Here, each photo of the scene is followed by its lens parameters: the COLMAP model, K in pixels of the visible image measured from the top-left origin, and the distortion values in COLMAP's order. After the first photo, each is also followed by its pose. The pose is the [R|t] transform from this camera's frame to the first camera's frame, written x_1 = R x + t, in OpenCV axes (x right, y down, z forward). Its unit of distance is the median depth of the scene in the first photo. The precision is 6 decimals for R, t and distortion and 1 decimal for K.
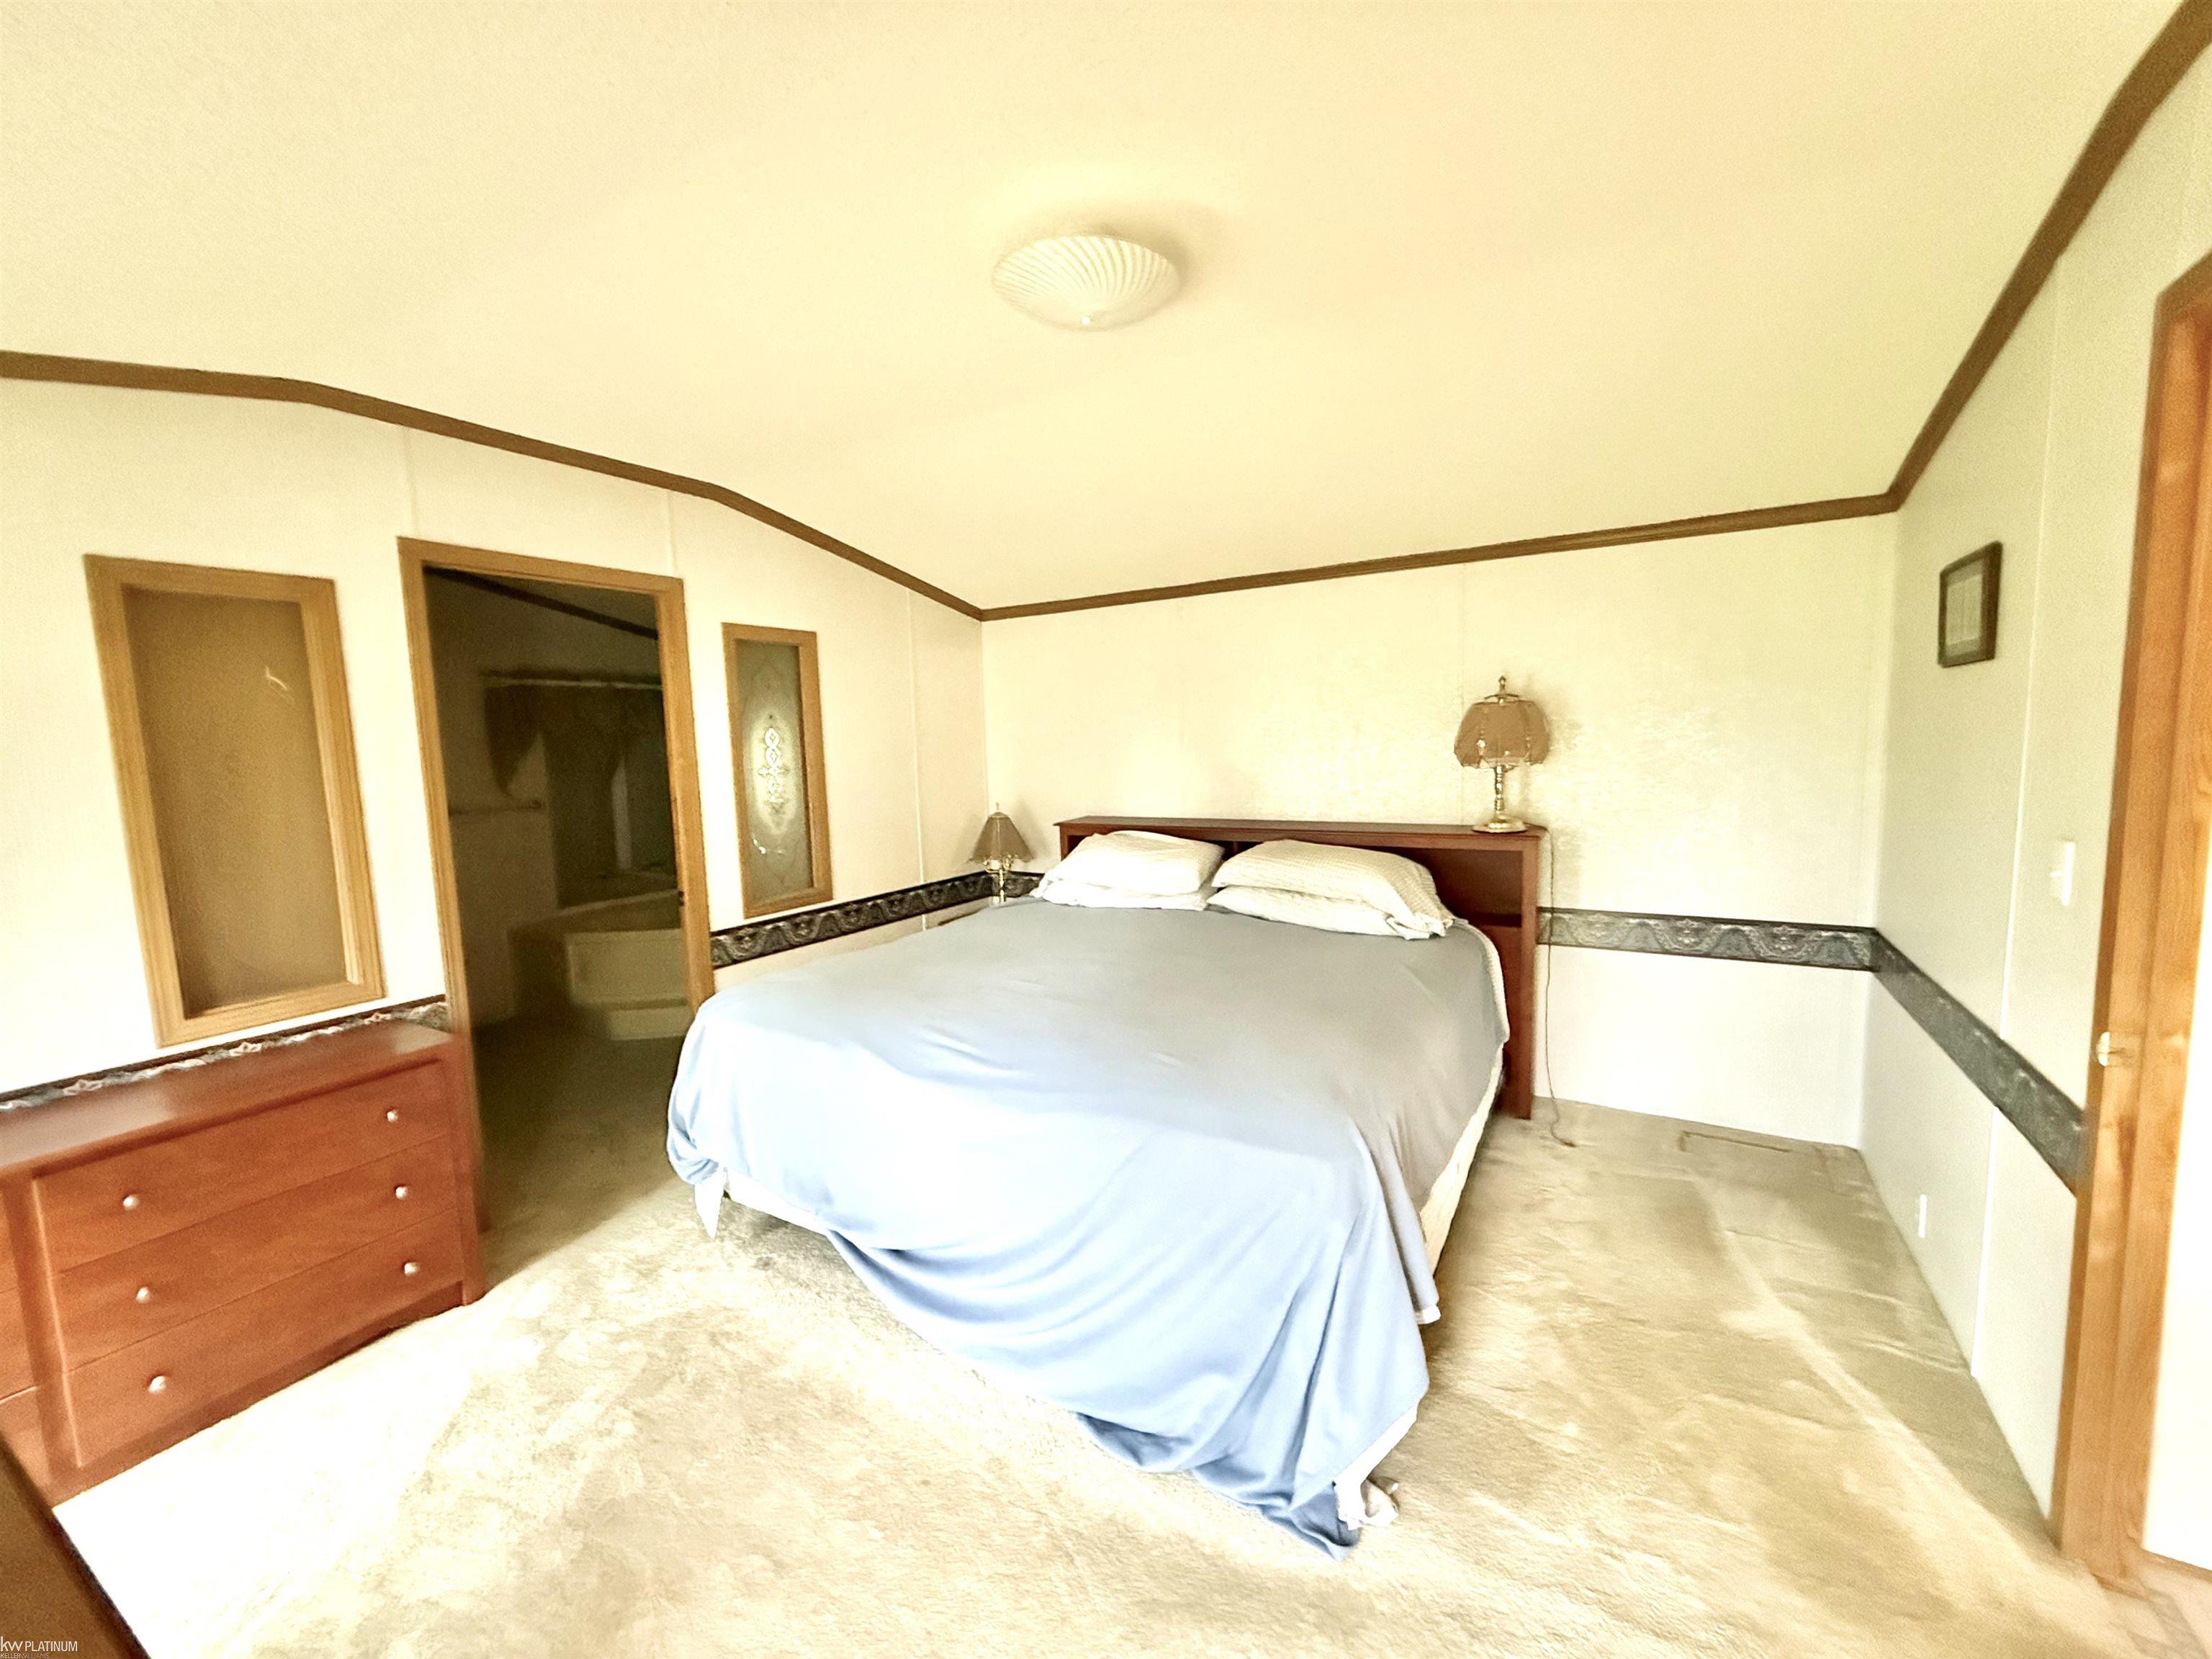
lens RADIAL K [[881.6, 0, 1110.4], [0, 881.6, 830.5], [0, 0, 1]] dist [0.001953, 0.000398]
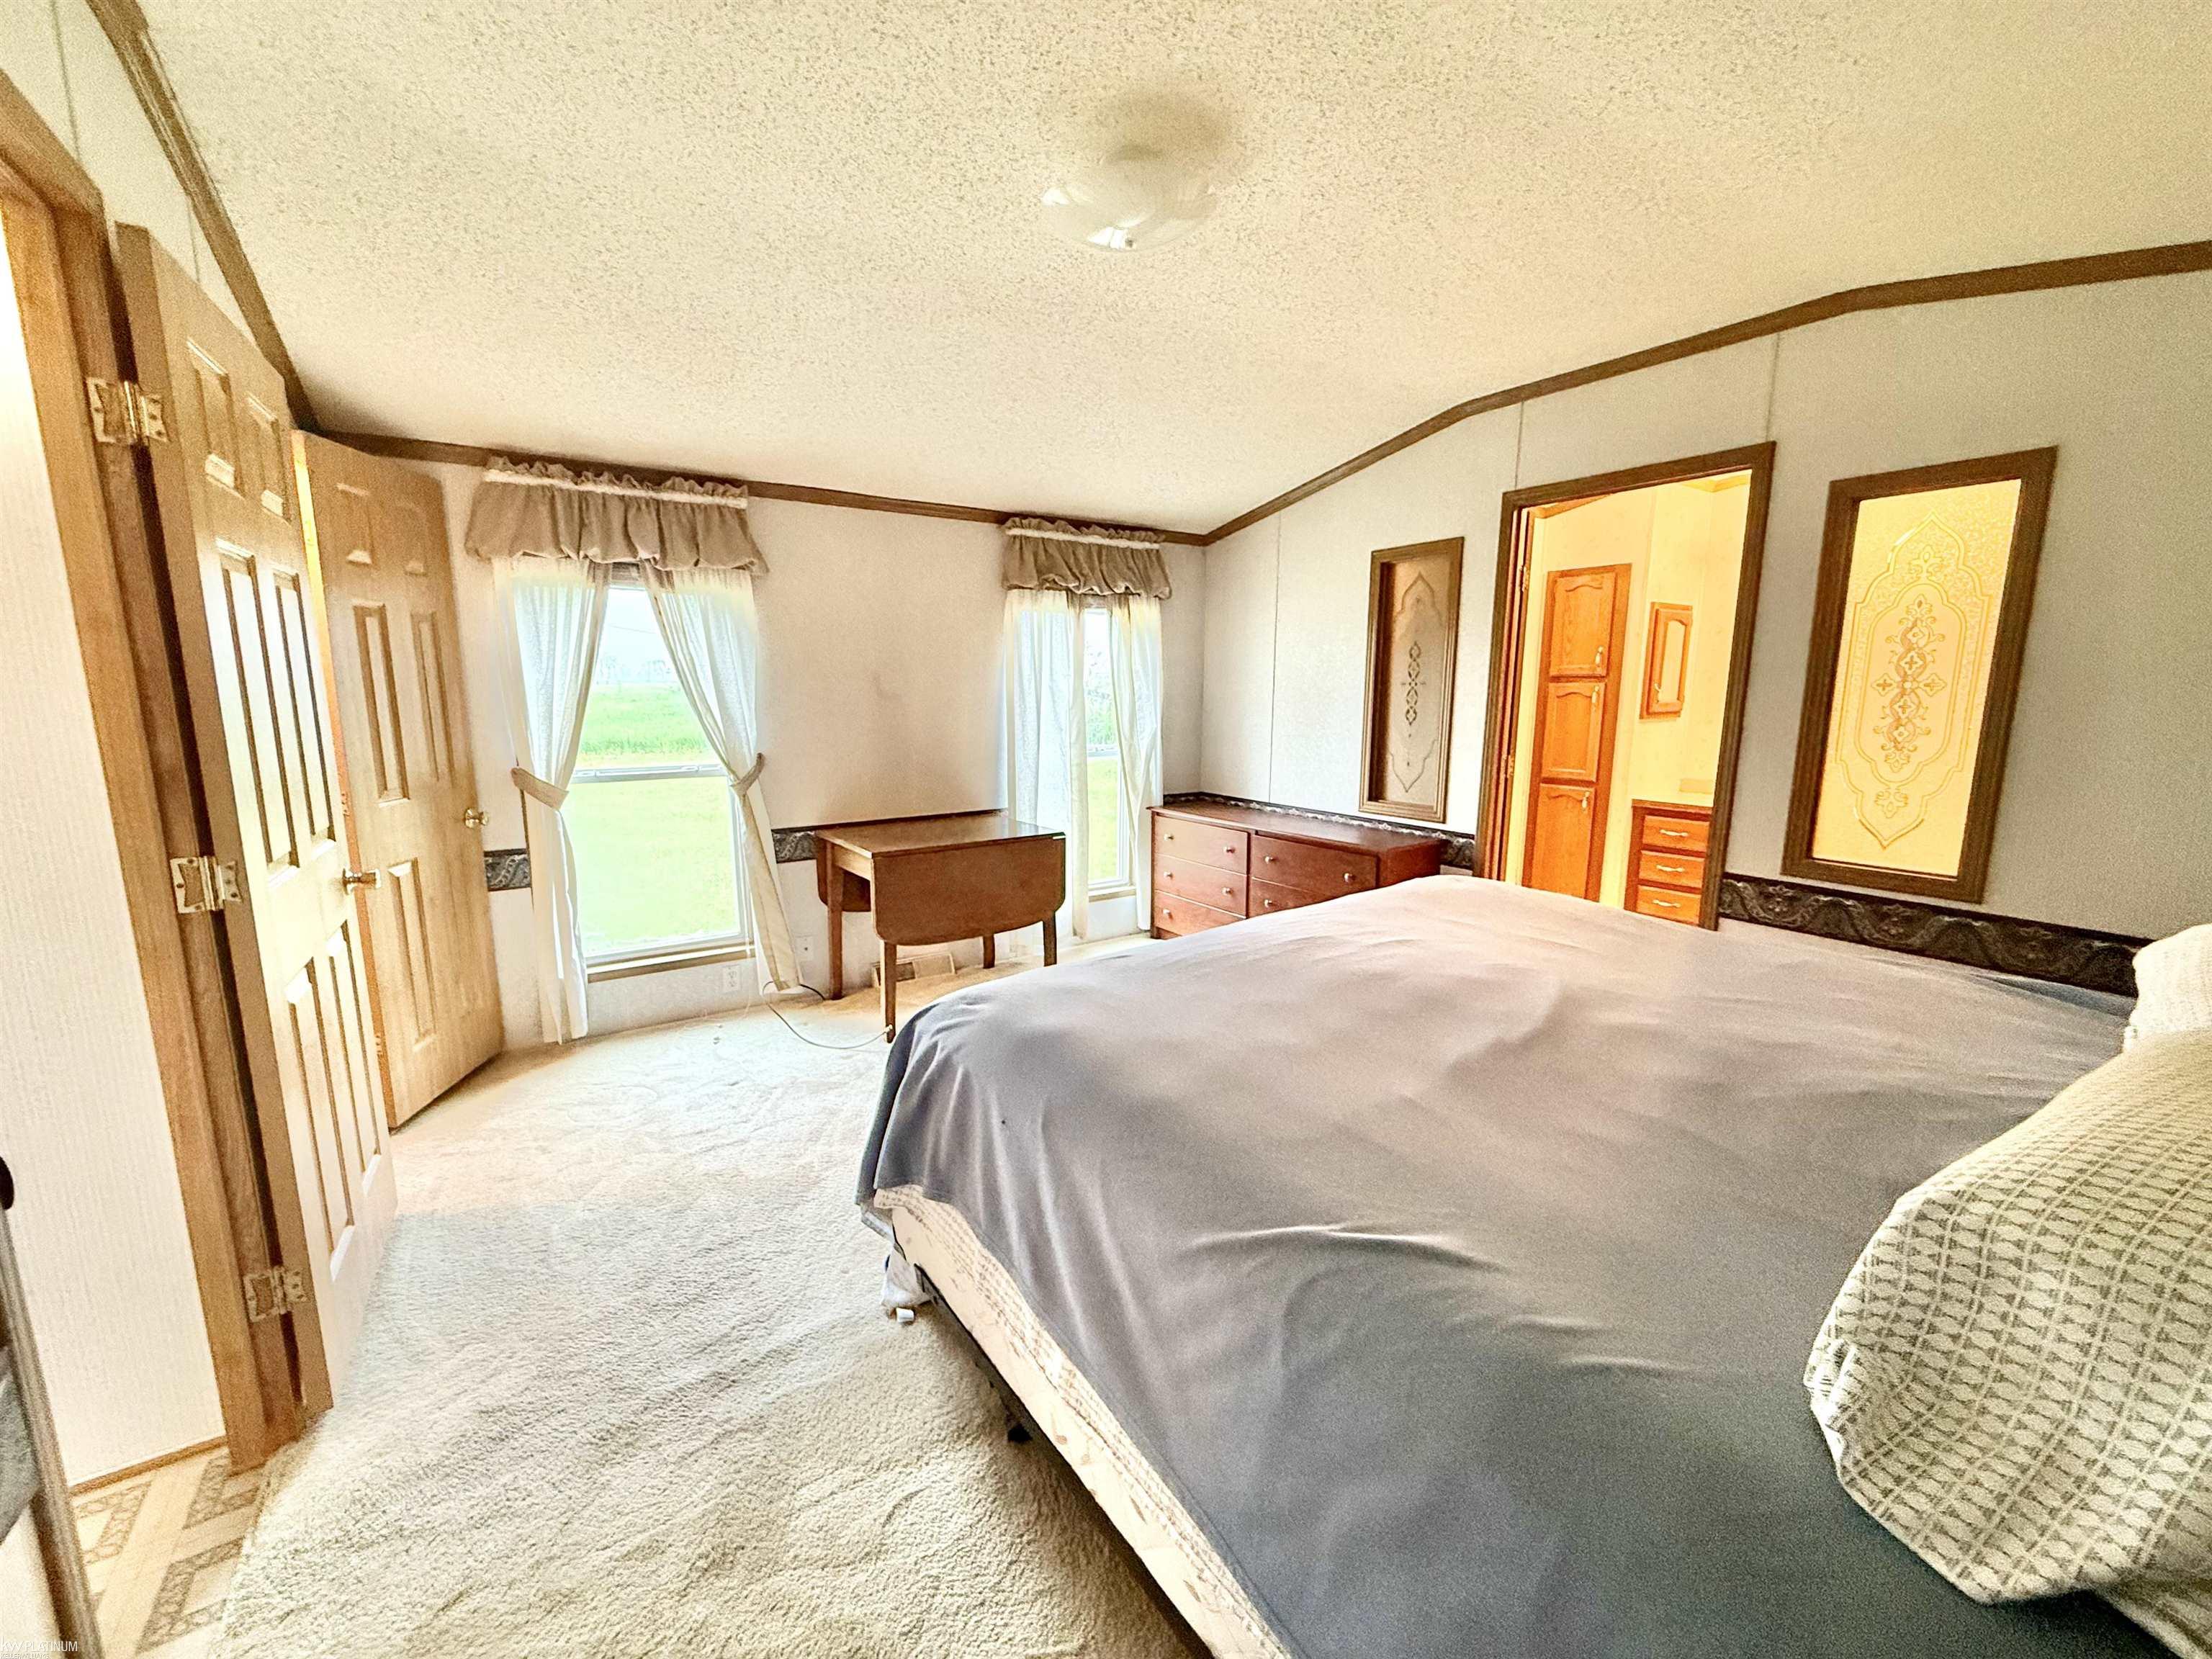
lens RADIAL K [[881.6, 0, 1108.6], [0, 881.6, 826.1], [0, 0, 1]] dist [0.001953, 0.000398]
pose [[-0.403010, 0.187650, -0.895751, 0.728611], [-0.074658, 0.968751, 0.236533, -0.114324], [0.912145, 0.162200, -0.376407, 1.040377]]
